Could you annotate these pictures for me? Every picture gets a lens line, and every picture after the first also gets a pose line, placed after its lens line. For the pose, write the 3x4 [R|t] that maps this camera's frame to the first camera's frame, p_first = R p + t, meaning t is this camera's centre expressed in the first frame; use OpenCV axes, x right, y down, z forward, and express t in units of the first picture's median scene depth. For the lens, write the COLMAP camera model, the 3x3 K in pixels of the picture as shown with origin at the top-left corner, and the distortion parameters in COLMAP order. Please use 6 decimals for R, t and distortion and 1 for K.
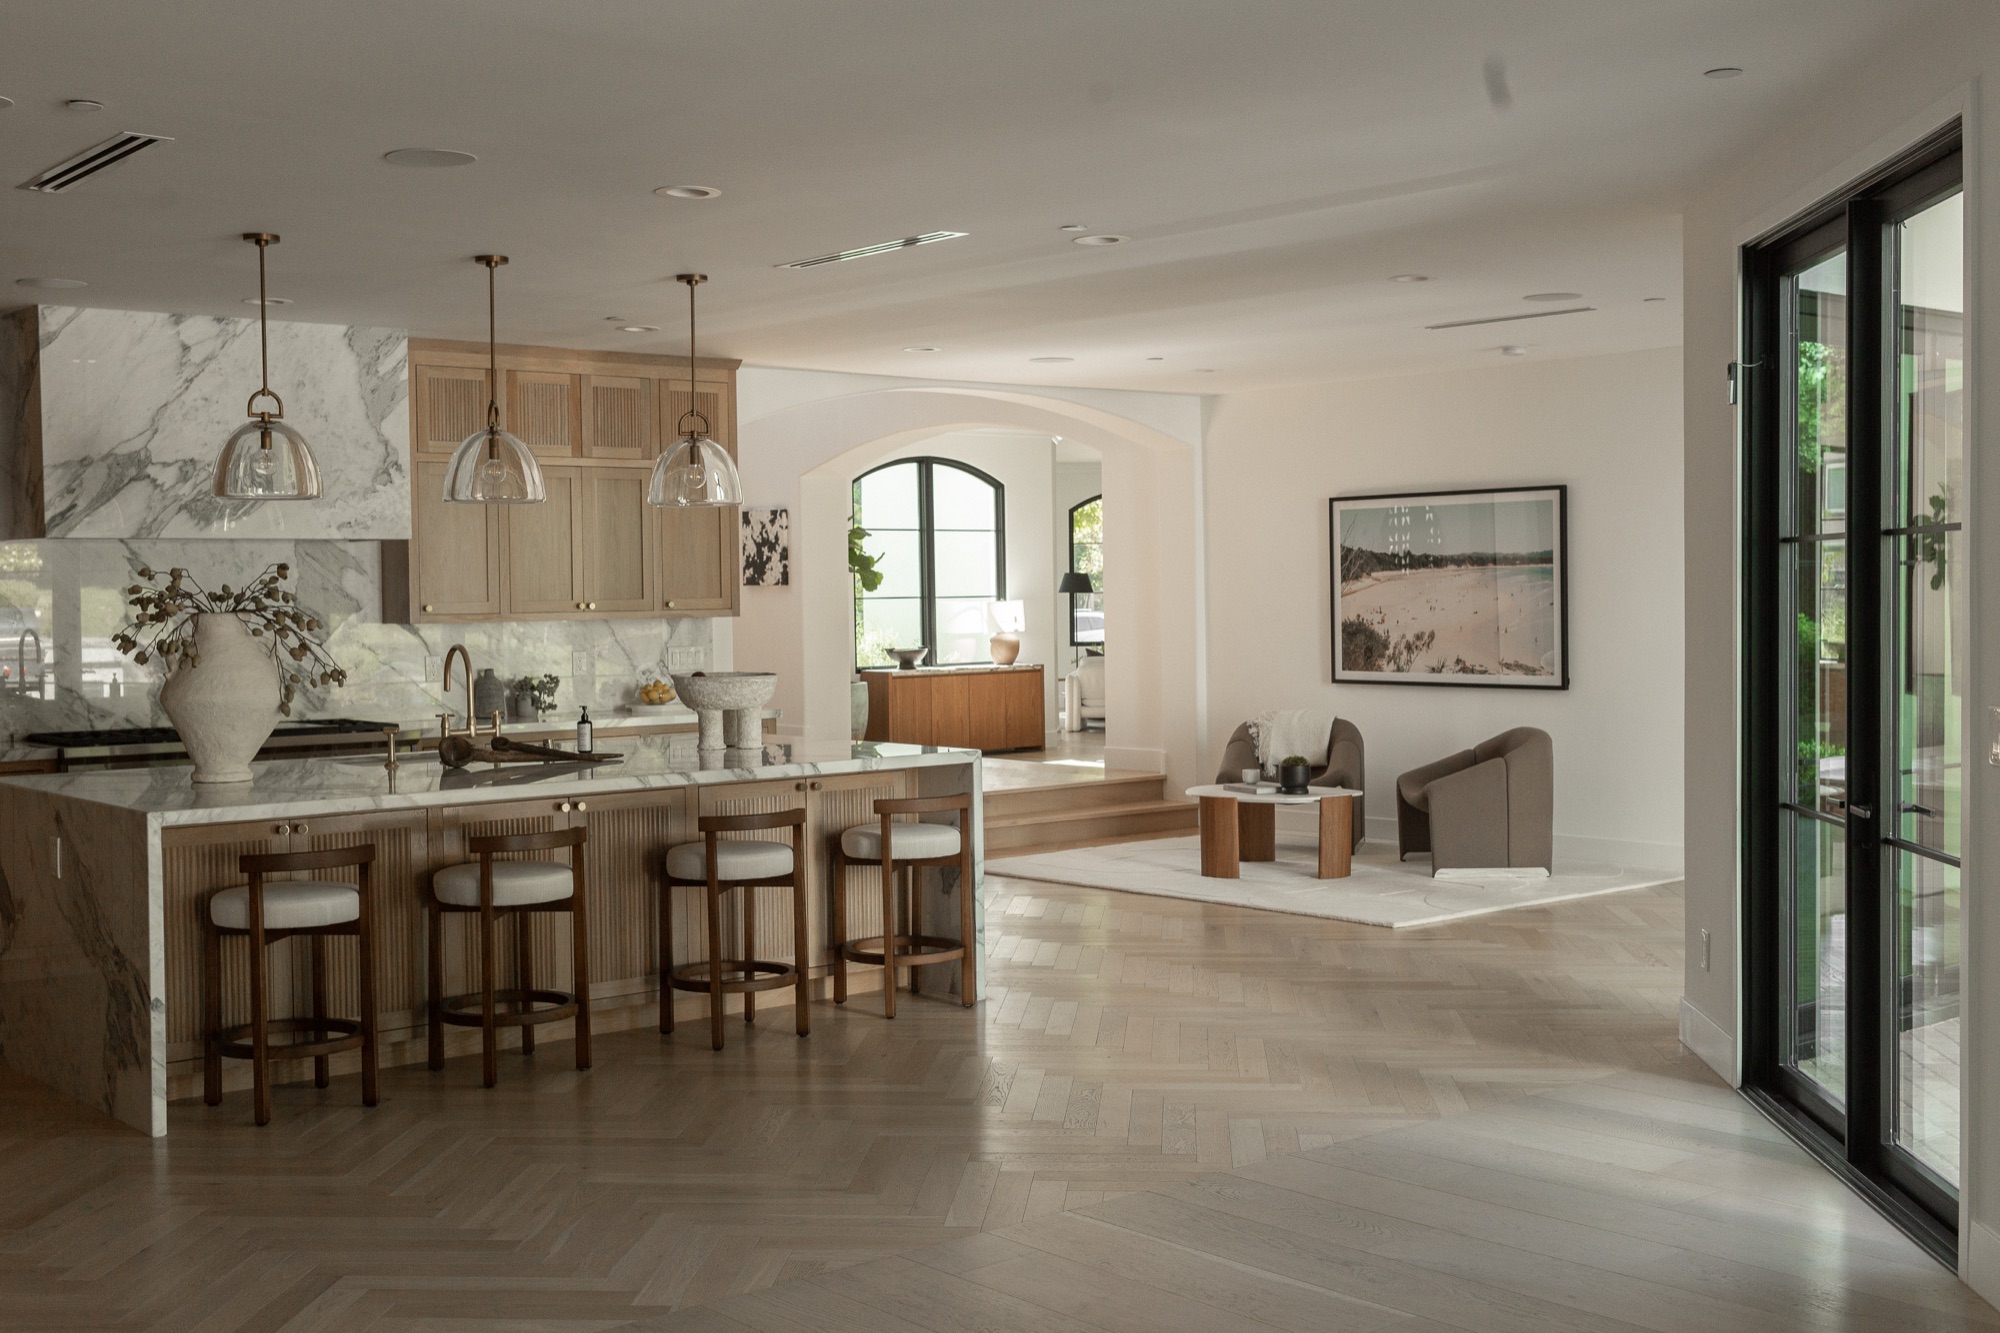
lens RADIAL K [[2252.8, 0, 990.8], [0, 2252.8, 672.8], [0, 0, 1]] dist [0.004479, 0.000000]
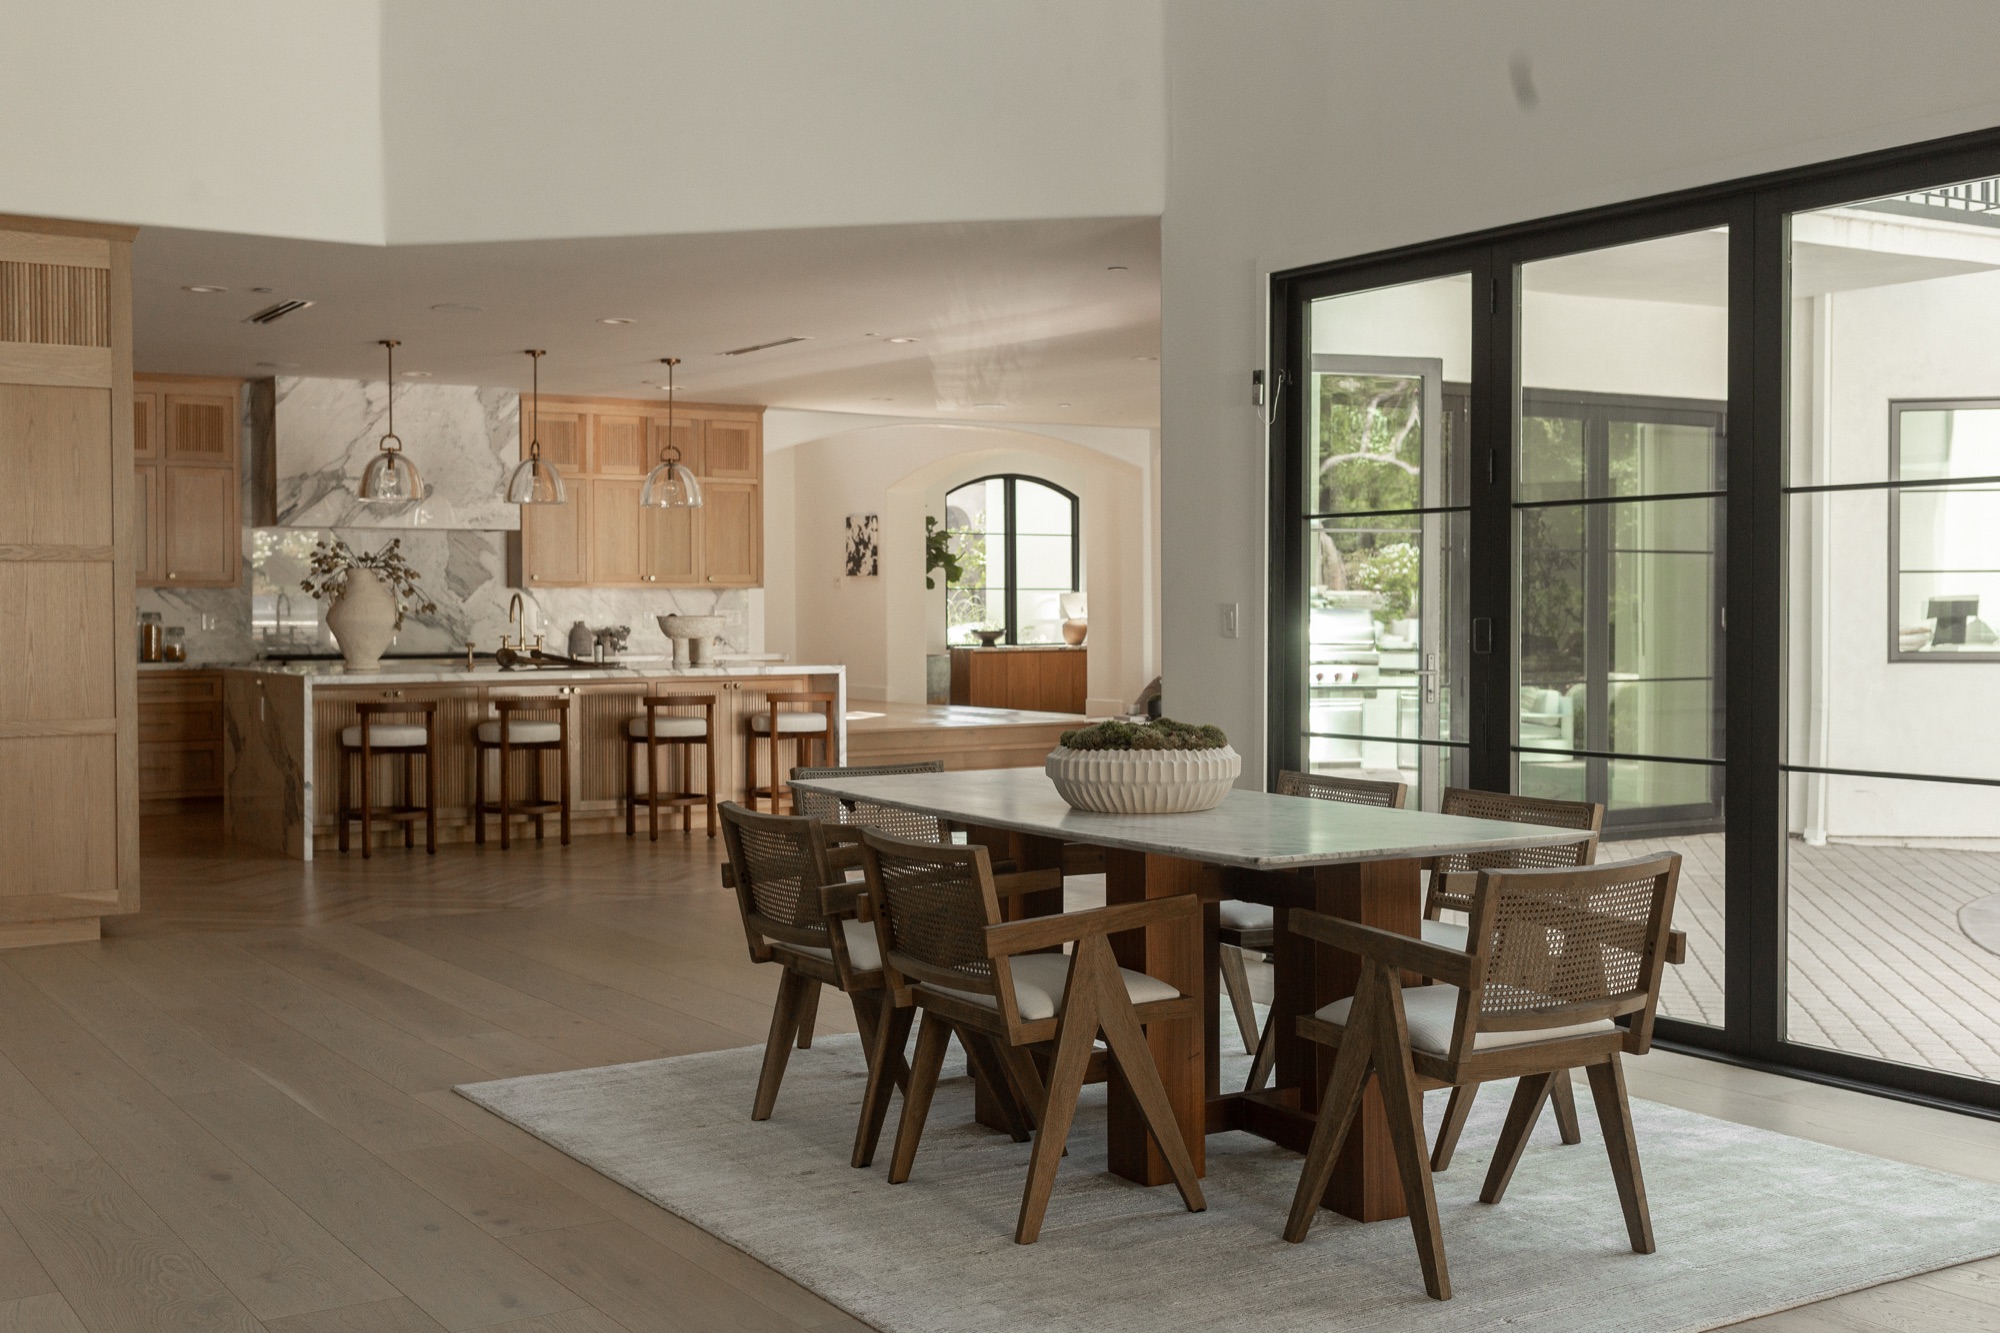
lens RADIAL K [[2252.8, 0, 1007.2], [0, 2252.8, 660.7], [0, 0, 1]] dist [0.004479, 0.000000]
pose [[0.992480, 0.013401, -0.121670, 0.263612], [-0.014862, 0.999828, -0.011108, 0.041880], [0.121500, 0.012832, 0.992508, -0.467378]]
